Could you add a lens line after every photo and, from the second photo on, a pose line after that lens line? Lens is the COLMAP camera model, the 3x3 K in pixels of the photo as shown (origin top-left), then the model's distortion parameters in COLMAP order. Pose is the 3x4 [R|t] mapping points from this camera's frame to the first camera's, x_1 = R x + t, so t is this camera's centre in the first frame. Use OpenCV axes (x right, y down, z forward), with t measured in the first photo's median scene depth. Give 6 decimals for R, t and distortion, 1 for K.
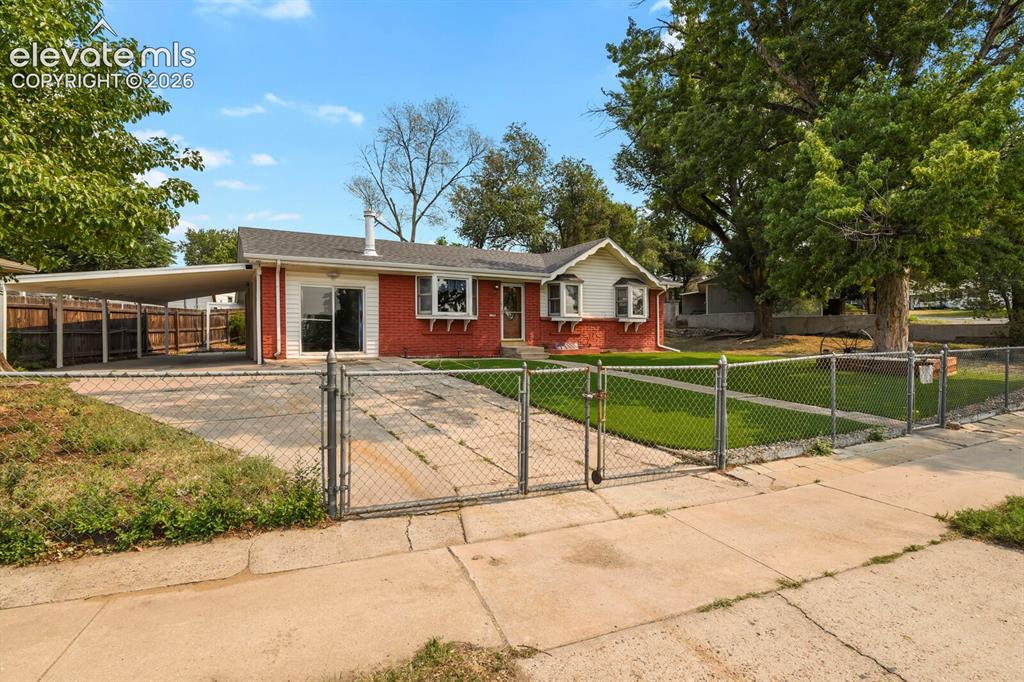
lens RADIAL K [[497.4, 0, 517.8], [0, 497.4, 338.7], [0, 0, 1]] dist [-0.006240, -0.001901]
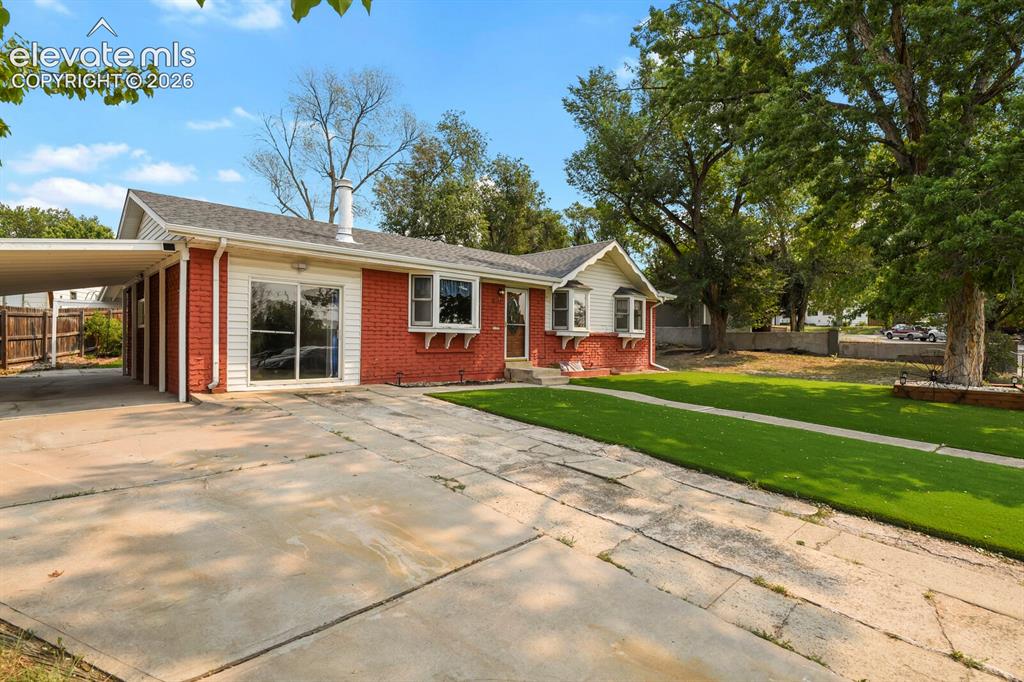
lens RADIAL K [[488.5, 0, 512.0], [0, 488.5, 341.0], [0, 0, 1]] dist [-0.007104, -0.000822]
pose [[0.971910, 0.013662, 0.234957, -0.184040], [-0.011953, 0.999891, -0.008699, -0.017895], [-0.235050, 0.005646, 0.971967, 0.211797]]
